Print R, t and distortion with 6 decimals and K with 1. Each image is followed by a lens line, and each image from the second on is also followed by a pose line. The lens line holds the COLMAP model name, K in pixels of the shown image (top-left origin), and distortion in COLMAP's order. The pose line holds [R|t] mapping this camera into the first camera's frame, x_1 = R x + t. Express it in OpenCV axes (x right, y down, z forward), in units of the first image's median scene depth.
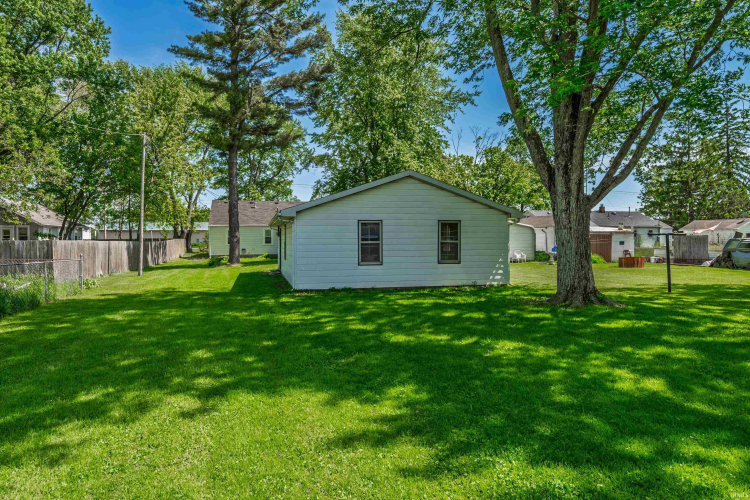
lens RADIAL K [[484.4, 0, 374.8], [0, 484.4, 242.2], [0, 0, 1]] dist [-0.025329, -0.000931]
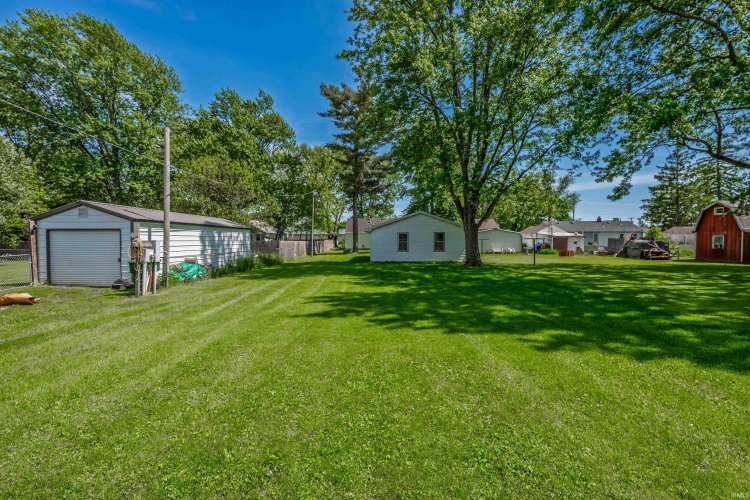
lens RADIAL K [[347.1, 0, 375.0], [0, 347.1, 250.0], [0, 0, 1]] dist [-0.001395, -0.000084]
pose [[0.964775, 0.009958, -0.262886, 0.151438], [-0.003485, 0.999679, 0.025077, -0.001313], [0.263052, -0.023278, 0.964501, -0.334232]]
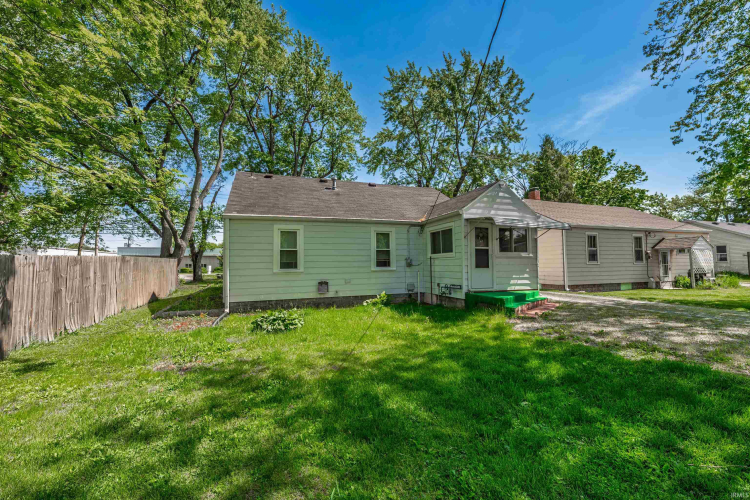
lens RADIAL K [[299.5, 0, 370.7], [0, 299.5, 244.9], [0, 0, 1]] dist [-0.001359, -0.000041]
pose [[0.994719, 0.004312, 0.102544, -0.331876], [0.002873, 0.997556, -0.069816, 0.002641], [-0.102595, 0.069742, 0.992275, 0.985421]]
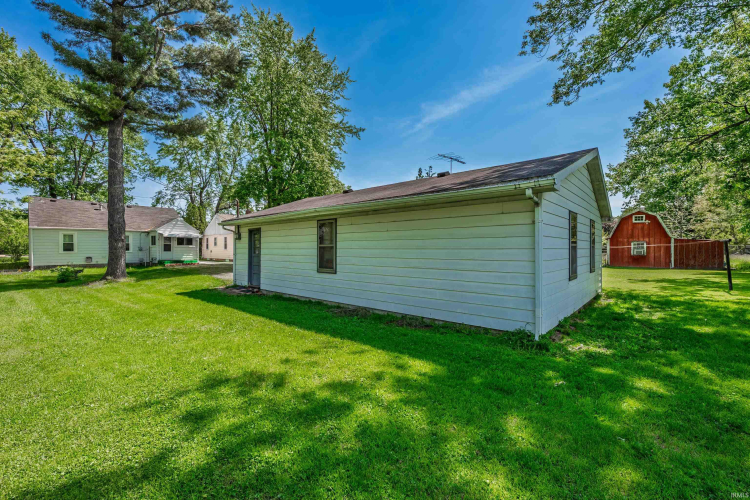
lens RADIAL K [[309.9, 0, 372.9], [0, 309.9, 247.6], [0, 0, 1]] dist [-0.001073, -0.000369]
pose [[0.822411, 0.008714, 0.568827, -0.220150], [-0.000419, 0.999892, -0.014712, 0.006881], [-0.568894, 0.011861, 0.822325, 0.358155]]
